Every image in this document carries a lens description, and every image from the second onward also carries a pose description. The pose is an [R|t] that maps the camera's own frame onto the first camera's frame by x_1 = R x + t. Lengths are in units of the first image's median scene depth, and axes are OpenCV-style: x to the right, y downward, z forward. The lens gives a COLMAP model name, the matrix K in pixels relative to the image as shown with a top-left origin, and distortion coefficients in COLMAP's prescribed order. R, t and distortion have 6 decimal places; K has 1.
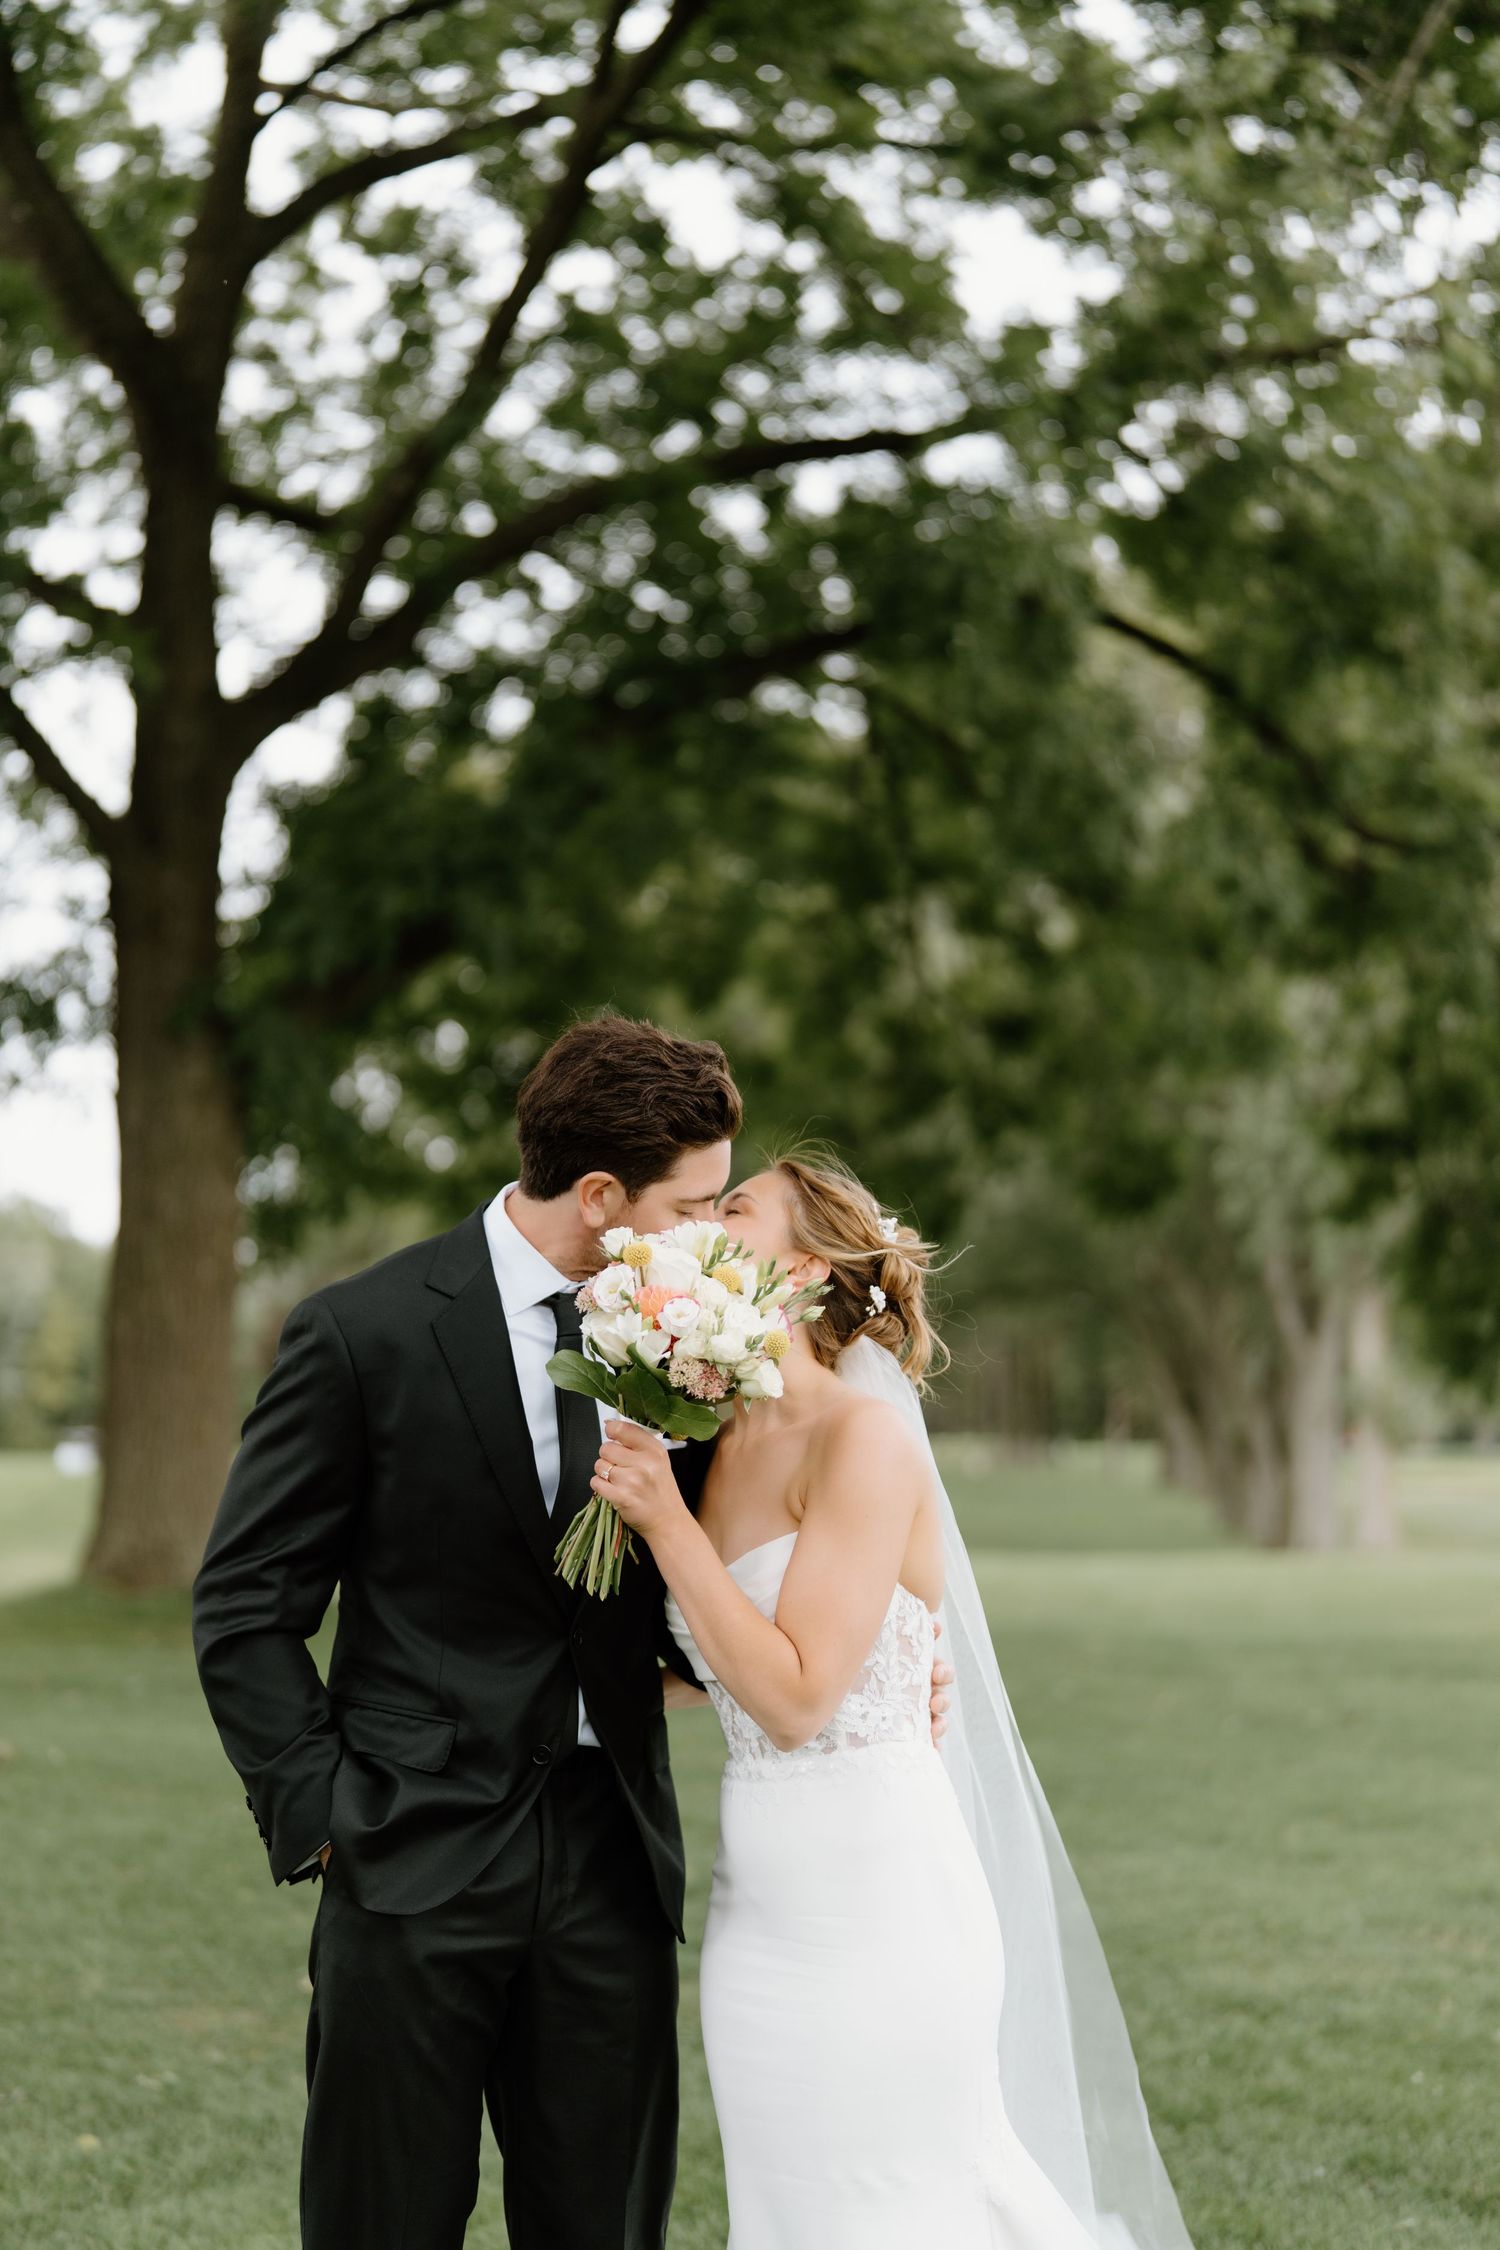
lens RADIAL K [[3208.6, 0, 603.5], [0, 3208.6, 1101.8], [0, 0, 1]] dist [0.045552, -0.024128]
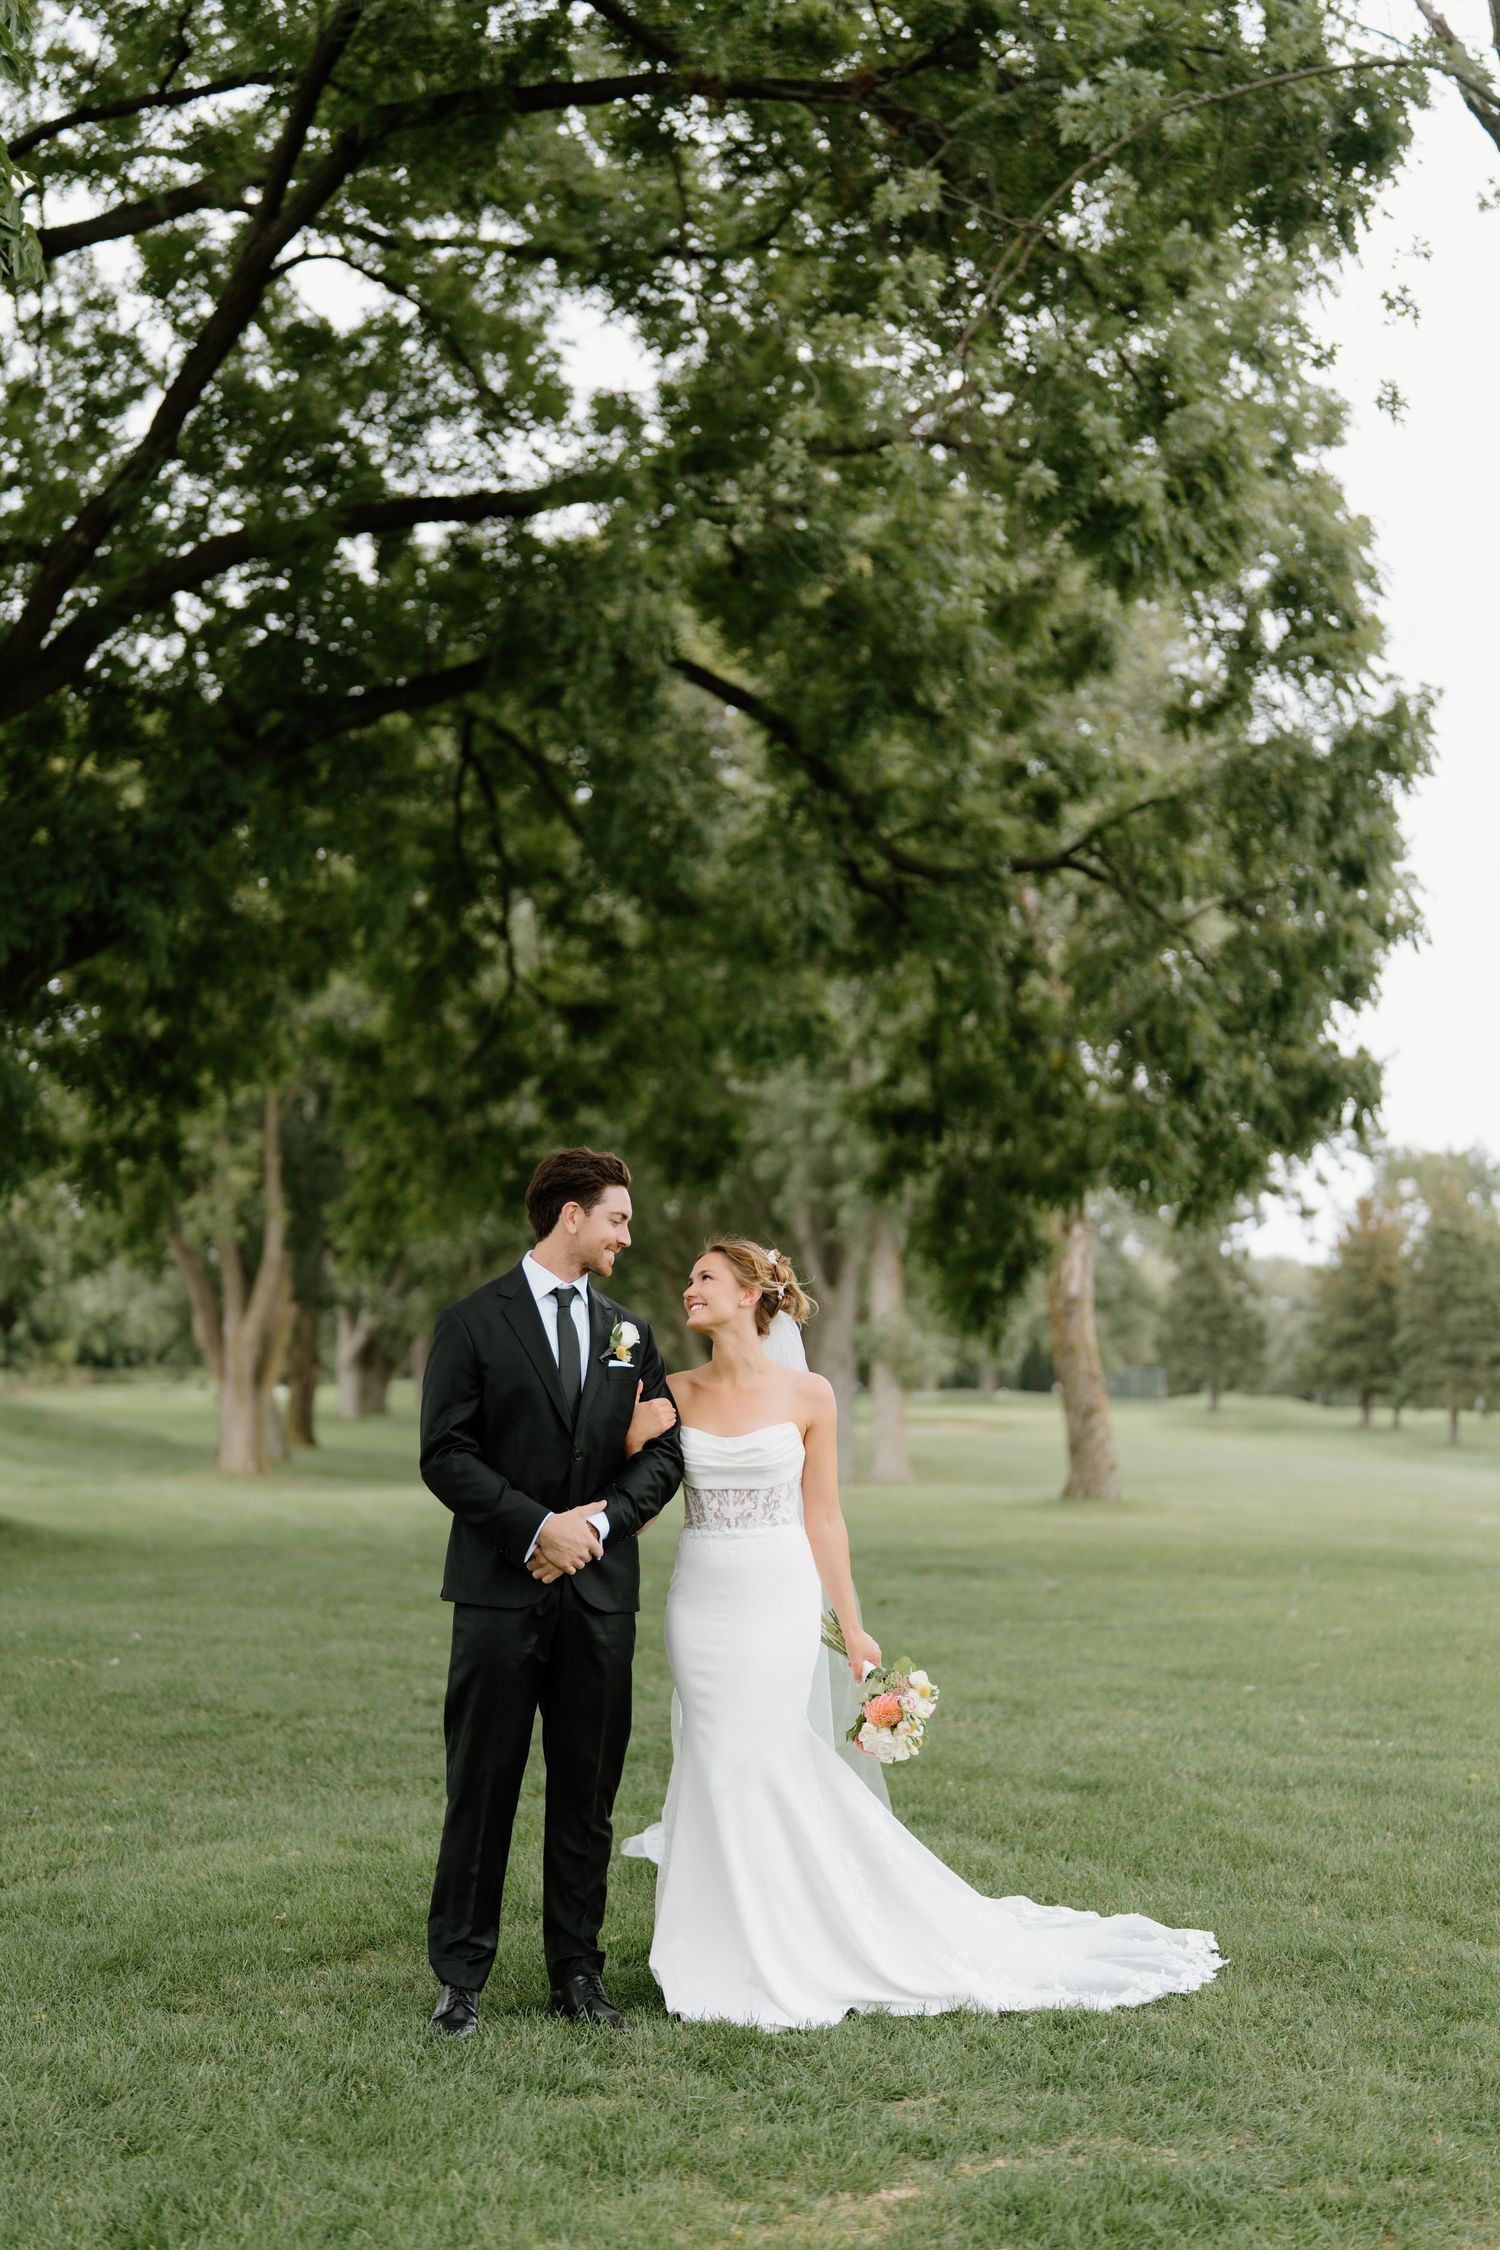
lens RADIAL K [[3285.6, 0, 750.0], [0, 3285.6, 1125.0], [0, 0, 1]] dist [-0.000216, -0.034841]
pose [[0.981165, 0.010486, 0.192885, -0.040343], [-0.015278, 0.999610, 0.023372, -0.013756], [-0.192565, -0.025879, 0.980943, -0.140492]]
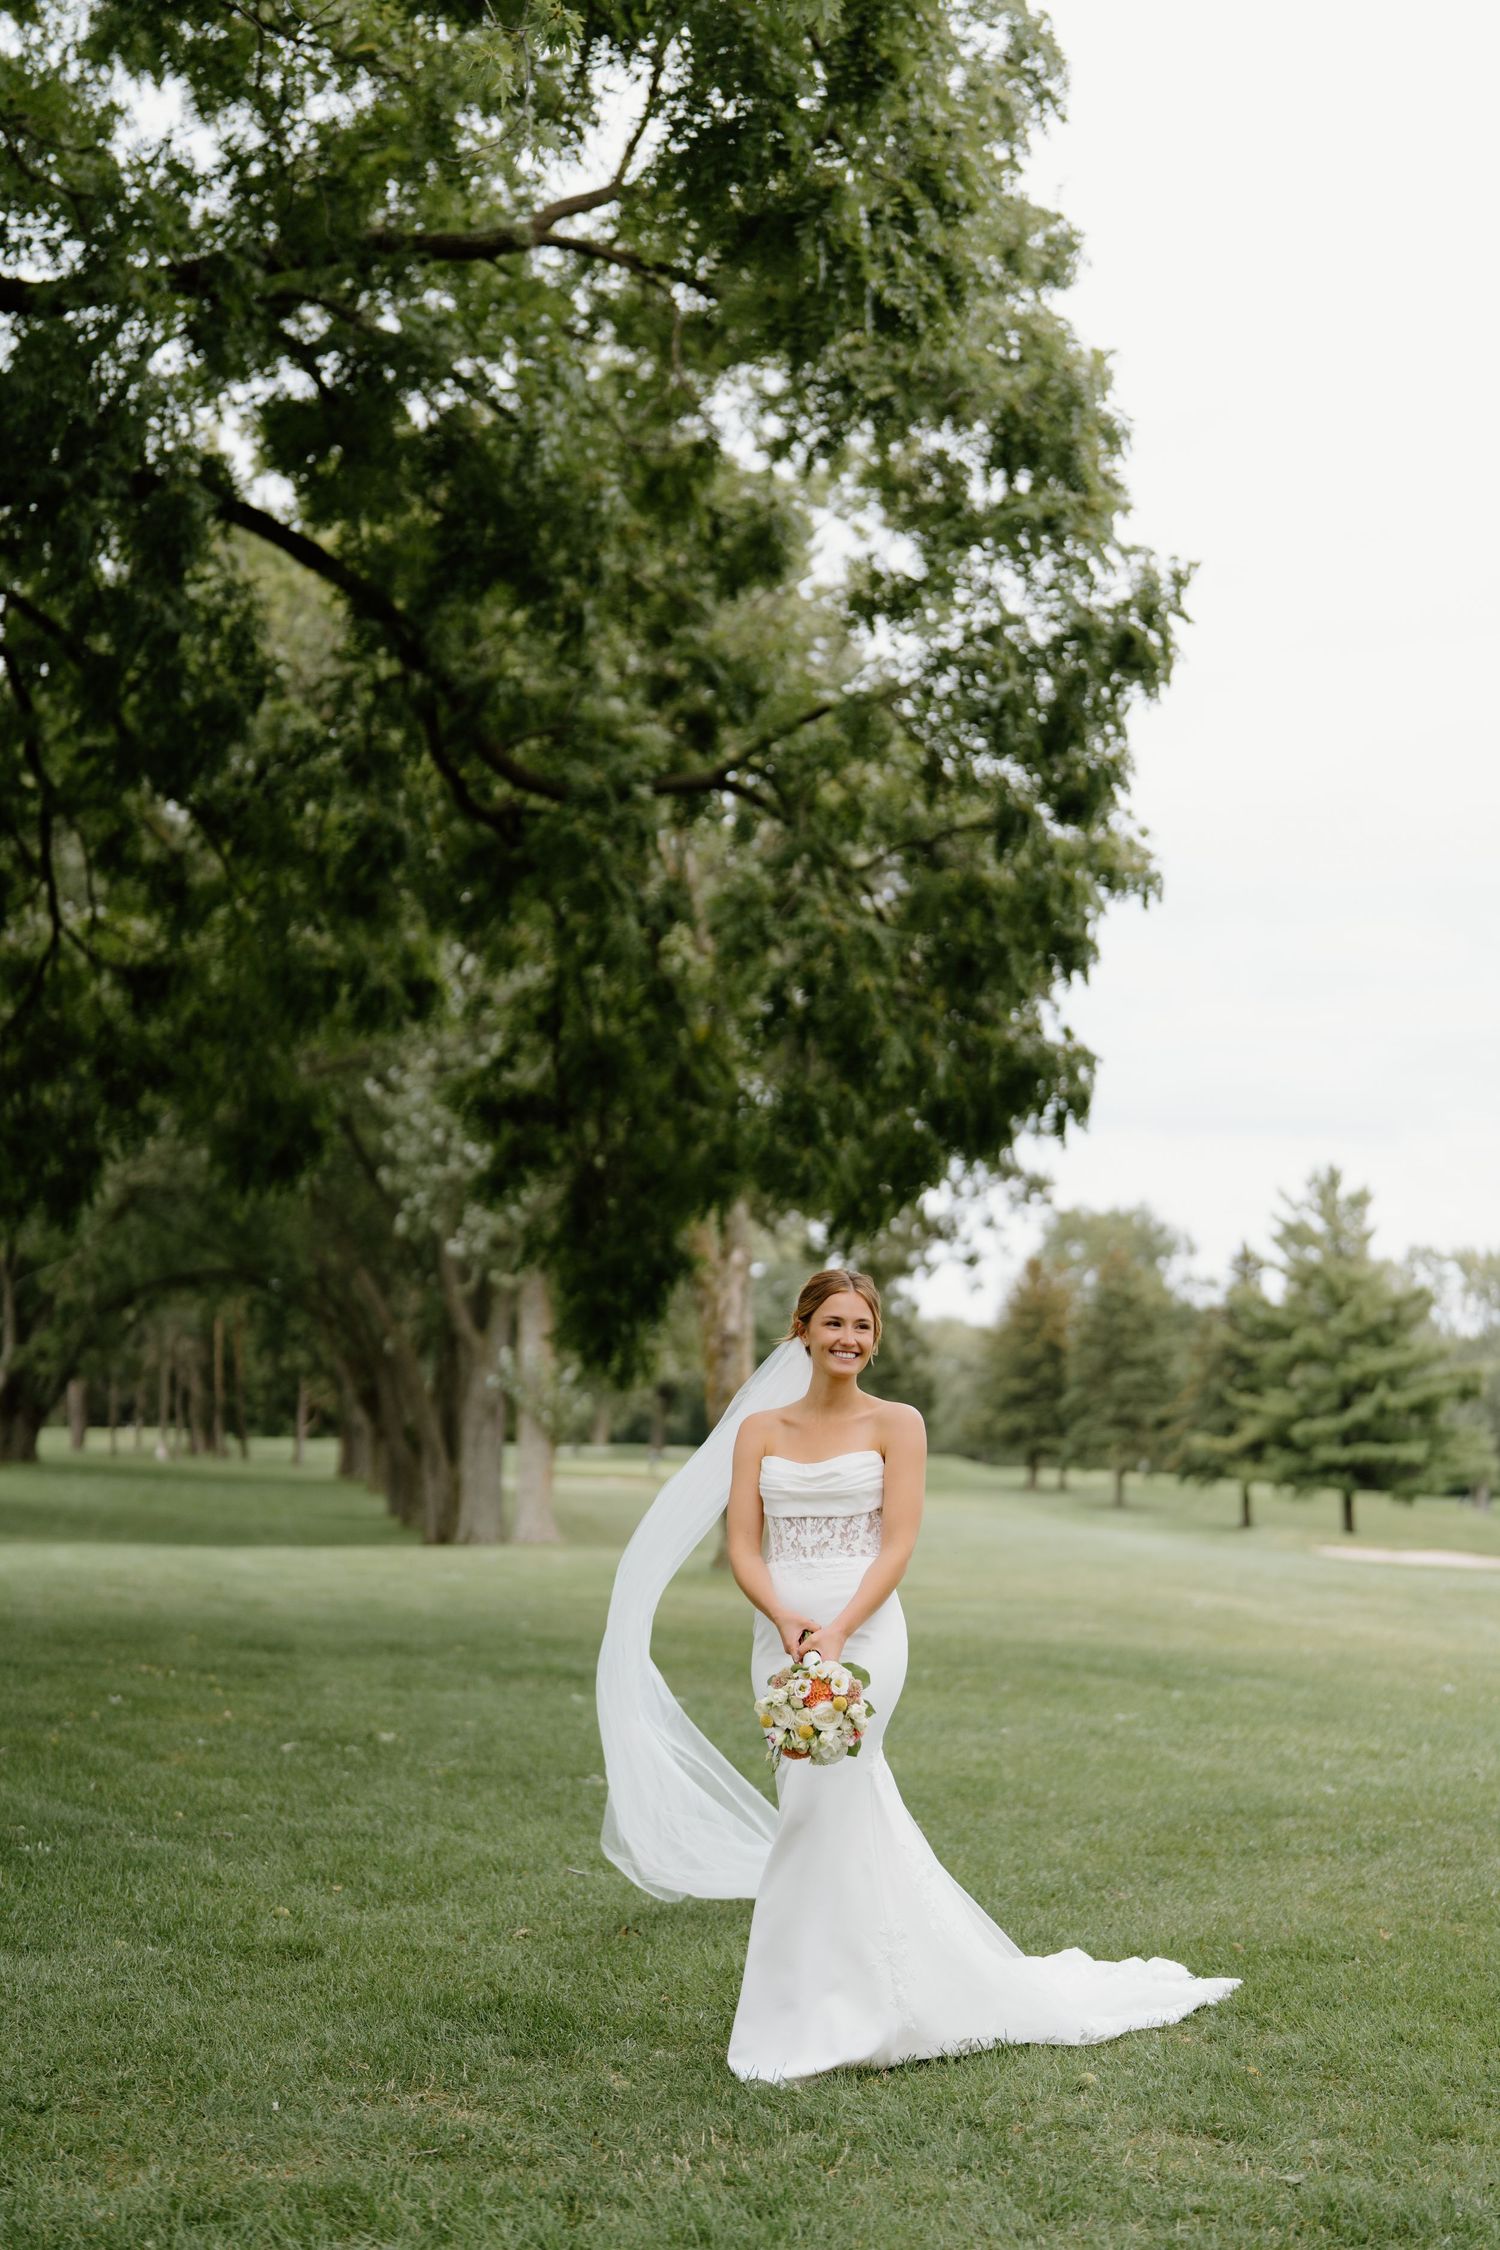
lens RADIAL K [[3166.5, 0, 619.9], [0, 3166.5, 1127.1], [0, 0, 1]] dist [0.036396, 0.025863]
pose [[0.968256, 0.034935, 0.247508, 0.037562], [-0.036783, 0.999319, 0.002847, 0.013303], [-0.247241, -0.011861, 0.968882, 0.091223]]
